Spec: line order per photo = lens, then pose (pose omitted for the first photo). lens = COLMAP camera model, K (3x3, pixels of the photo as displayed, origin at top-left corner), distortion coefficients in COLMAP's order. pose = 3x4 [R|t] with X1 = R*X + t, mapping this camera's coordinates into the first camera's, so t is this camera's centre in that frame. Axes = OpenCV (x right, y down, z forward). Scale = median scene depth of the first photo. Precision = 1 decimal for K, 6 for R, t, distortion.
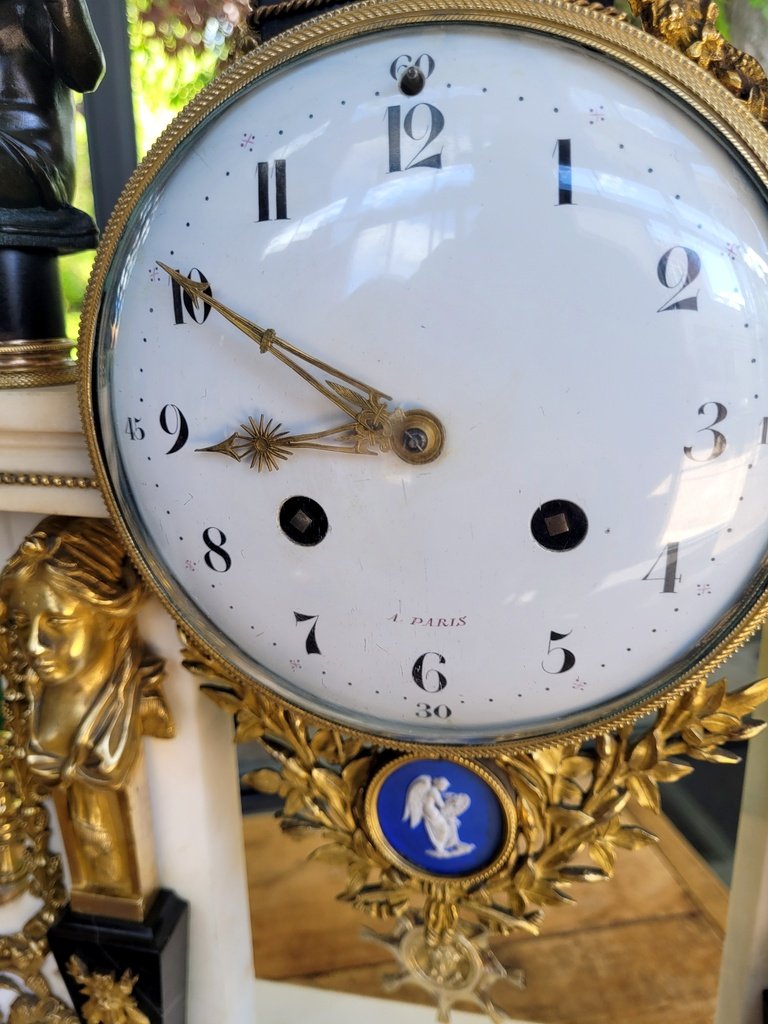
lens RADIAL K [[809.7, 0, 384.0], [0, 809.7, 512.0], [0, 0, 1]] dist [-0.013494, -0.007206]
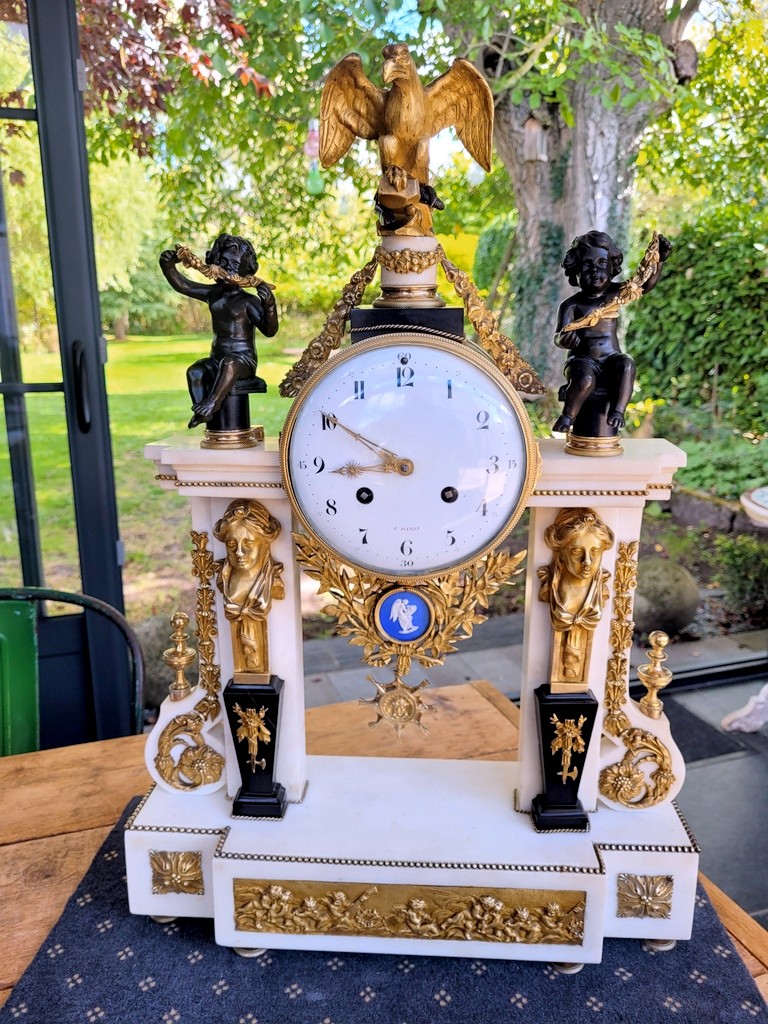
lens RADIAL K [[782.0, 0, 384.0], [0, 782.0, 512.0], [0, 0, 1]] dist [0.047905, -0.001966]
pose [[0.988963, -0.015805, 0.147320, -0.336323], [0.019956, 0.999443, -0.026742, 0.110312], [-0.146815, 0.029386, 0.988727, -1.366114]]
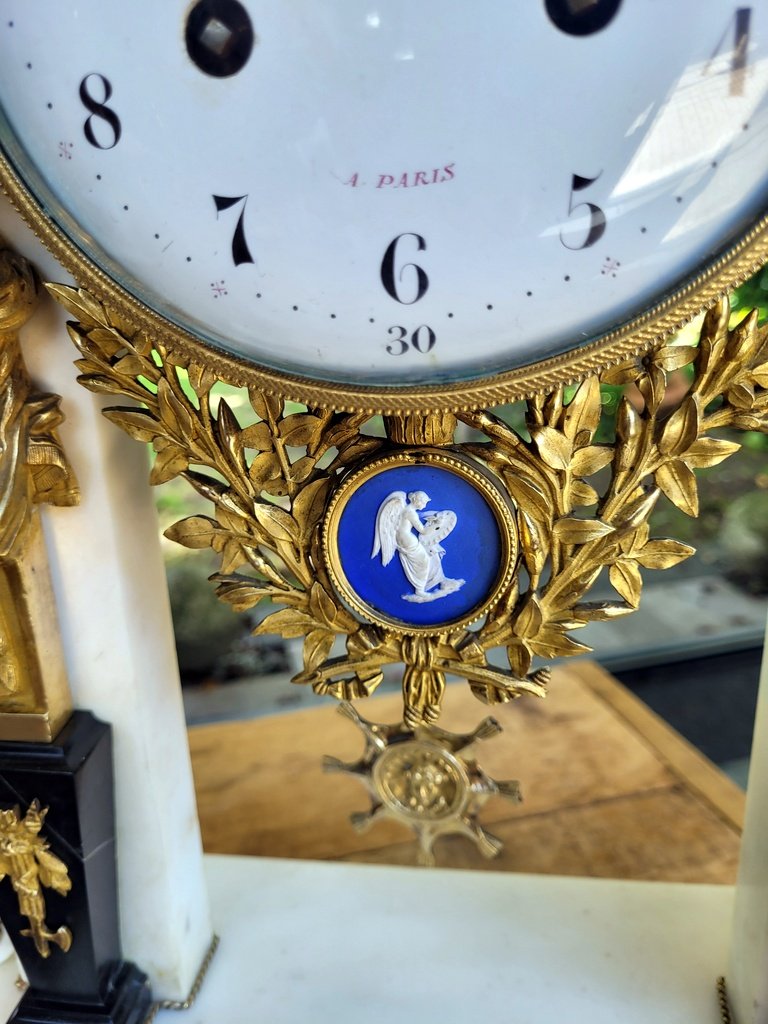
lens RADIAL K [[809.7, 0, 384.0], [0, 809.7, 512.0], [0, 0, 1]] dist [-0.013494, -0.007206]
pose [[0.996947, -0.041796, 0.065959, -0.014667], [0.039577, 0.998617, 0.034600, 0.301628], [-0.067314, -0.031884, 0.997222, 0.210080]]
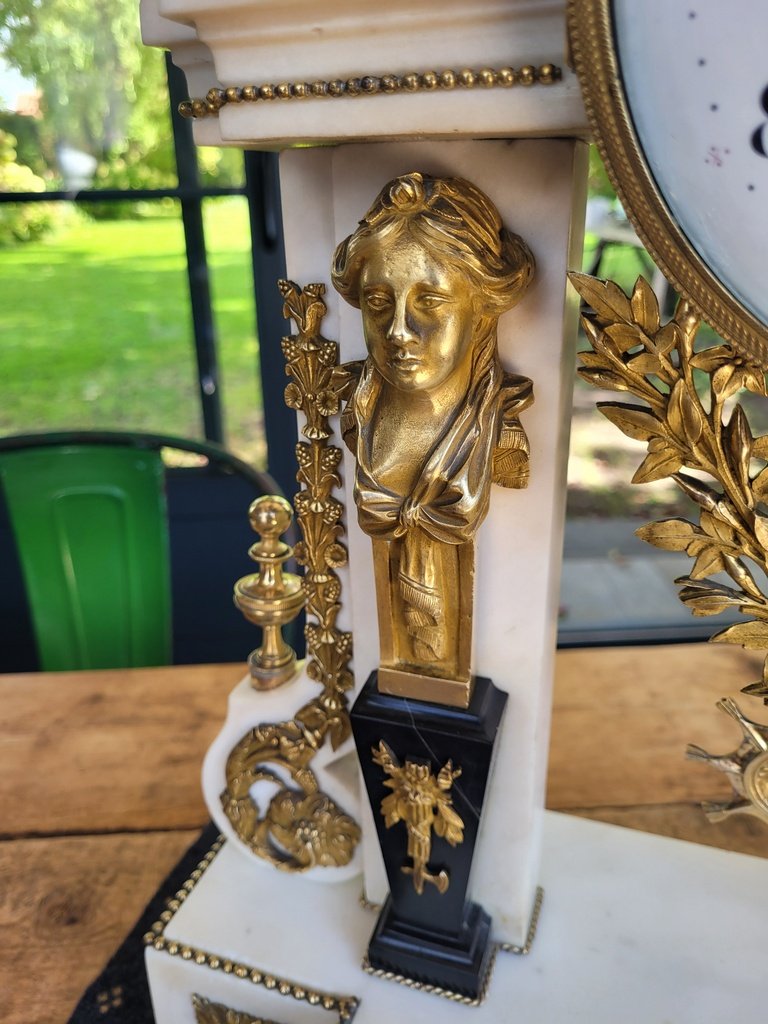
lens RADIAL K [[799.6, 0, 384.0], [0, 799.6, 512.0], [0, 0, 1]] dist [-0.010507, -0.008055]
pose [[0.992046, 0.051786, -0.114731, -0.341300], [-0.035930, 0.990030, 0.136195, 0.224295], [0.120640, -0.130989, 0.984016, 0.228682]]
